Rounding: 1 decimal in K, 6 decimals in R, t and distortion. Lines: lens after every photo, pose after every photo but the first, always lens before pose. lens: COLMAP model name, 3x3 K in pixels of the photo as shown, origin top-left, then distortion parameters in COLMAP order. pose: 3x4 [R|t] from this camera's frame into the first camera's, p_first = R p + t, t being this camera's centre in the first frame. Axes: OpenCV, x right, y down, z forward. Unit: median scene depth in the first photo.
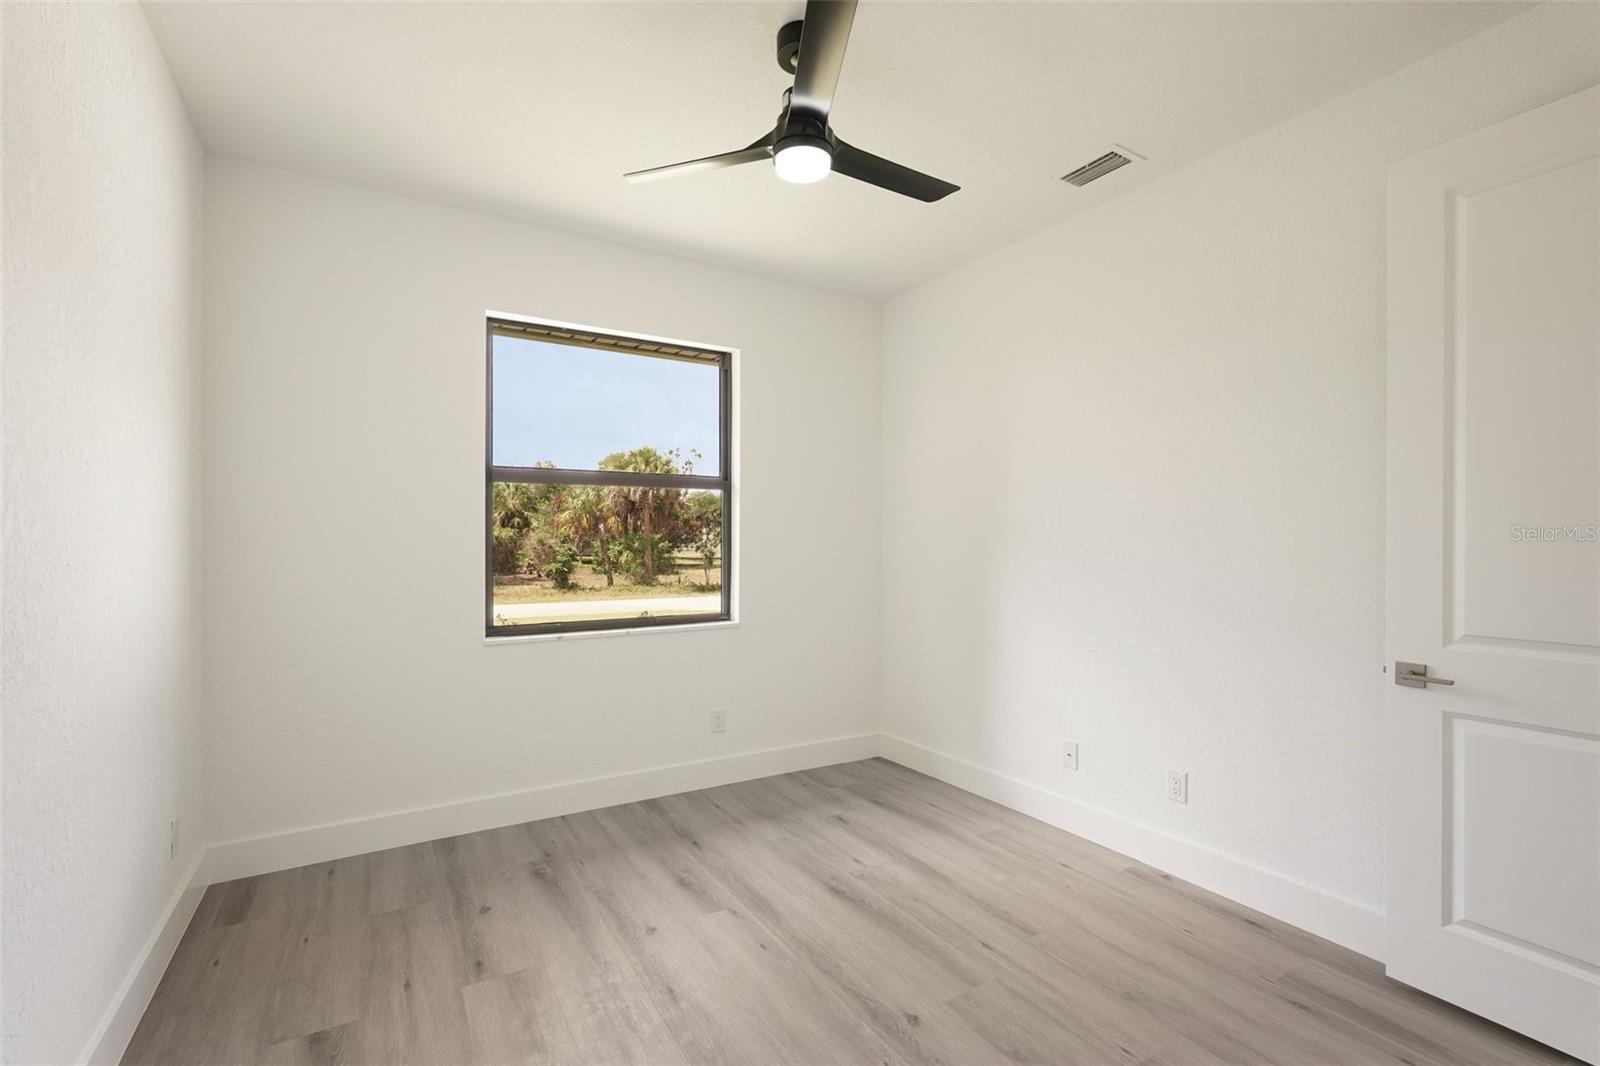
lens RADIAL K [[708.9, 0, 798.0], [0, 708.9, 540.7], [0, 0, 1]] dist [-0.014376, 0.008582]
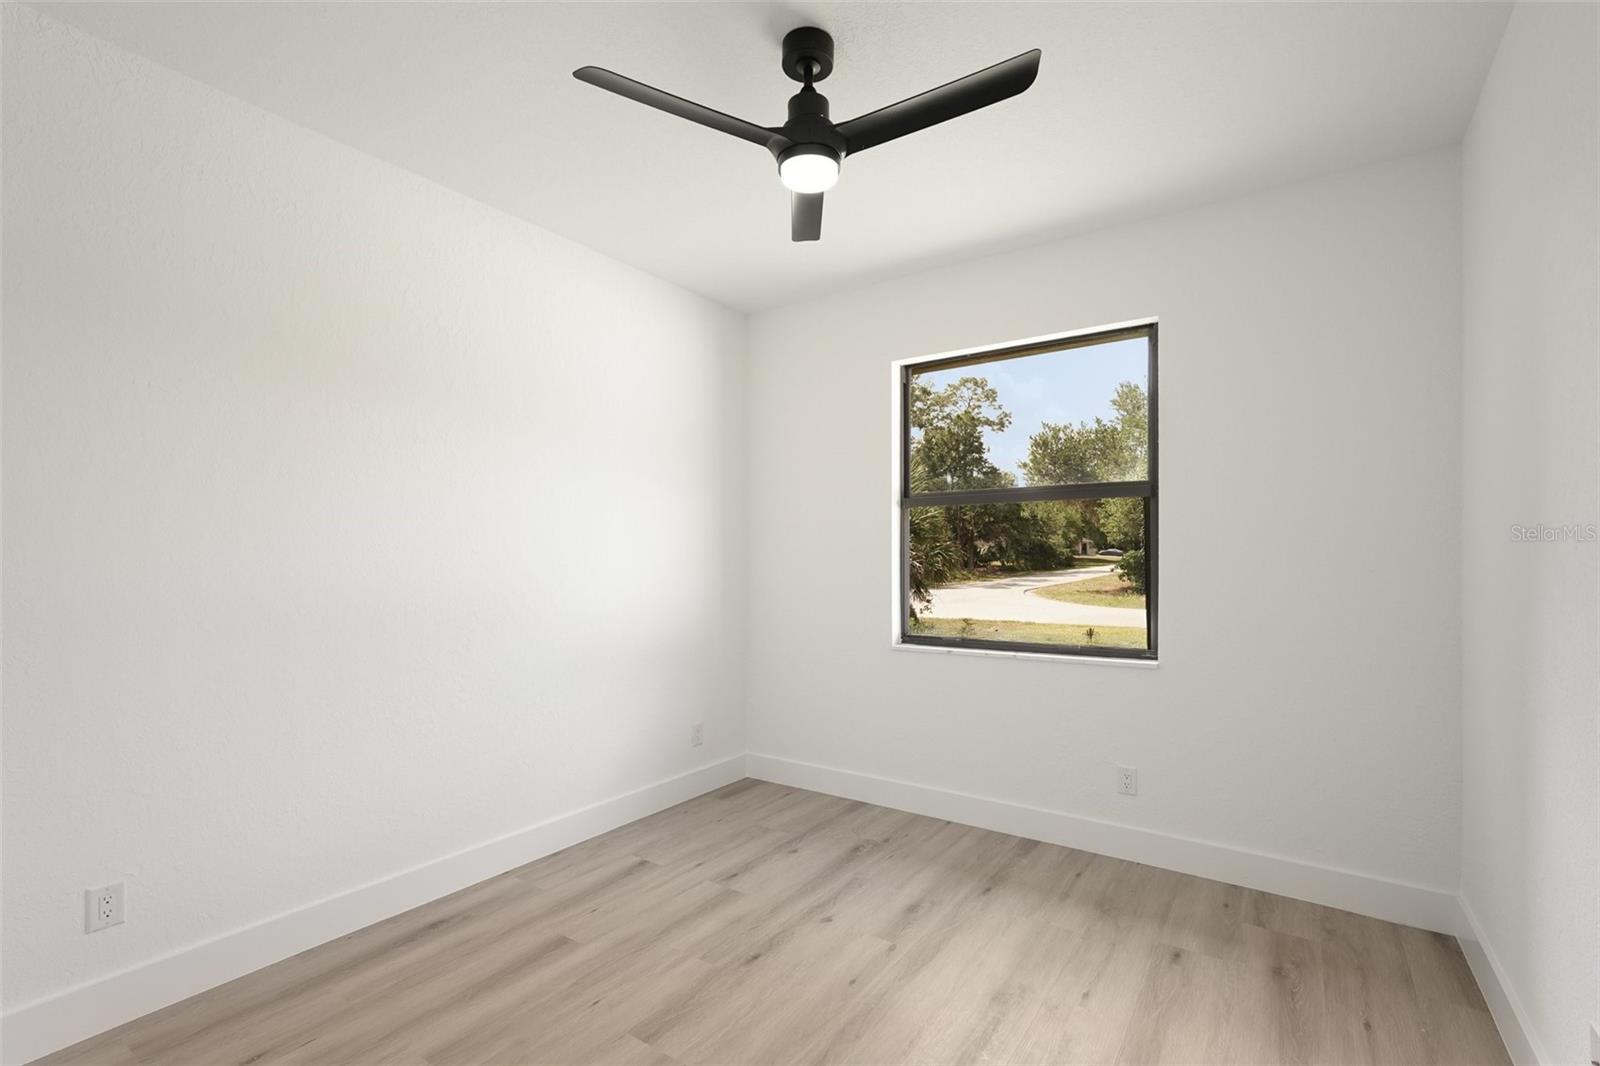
lens RADIAL K [[721.0, 0, 797.3], [0, 721.0, 540.4], [0, 0, 1]] dist [-0.015985, 0.010591]
pose [[0.406167, -0.021142, -0.913554, 0.589974], [0.002319, 0.999753, -0.022105, -0.004936], [0.913796, 0.006860, 0.406116, 0.376360]]
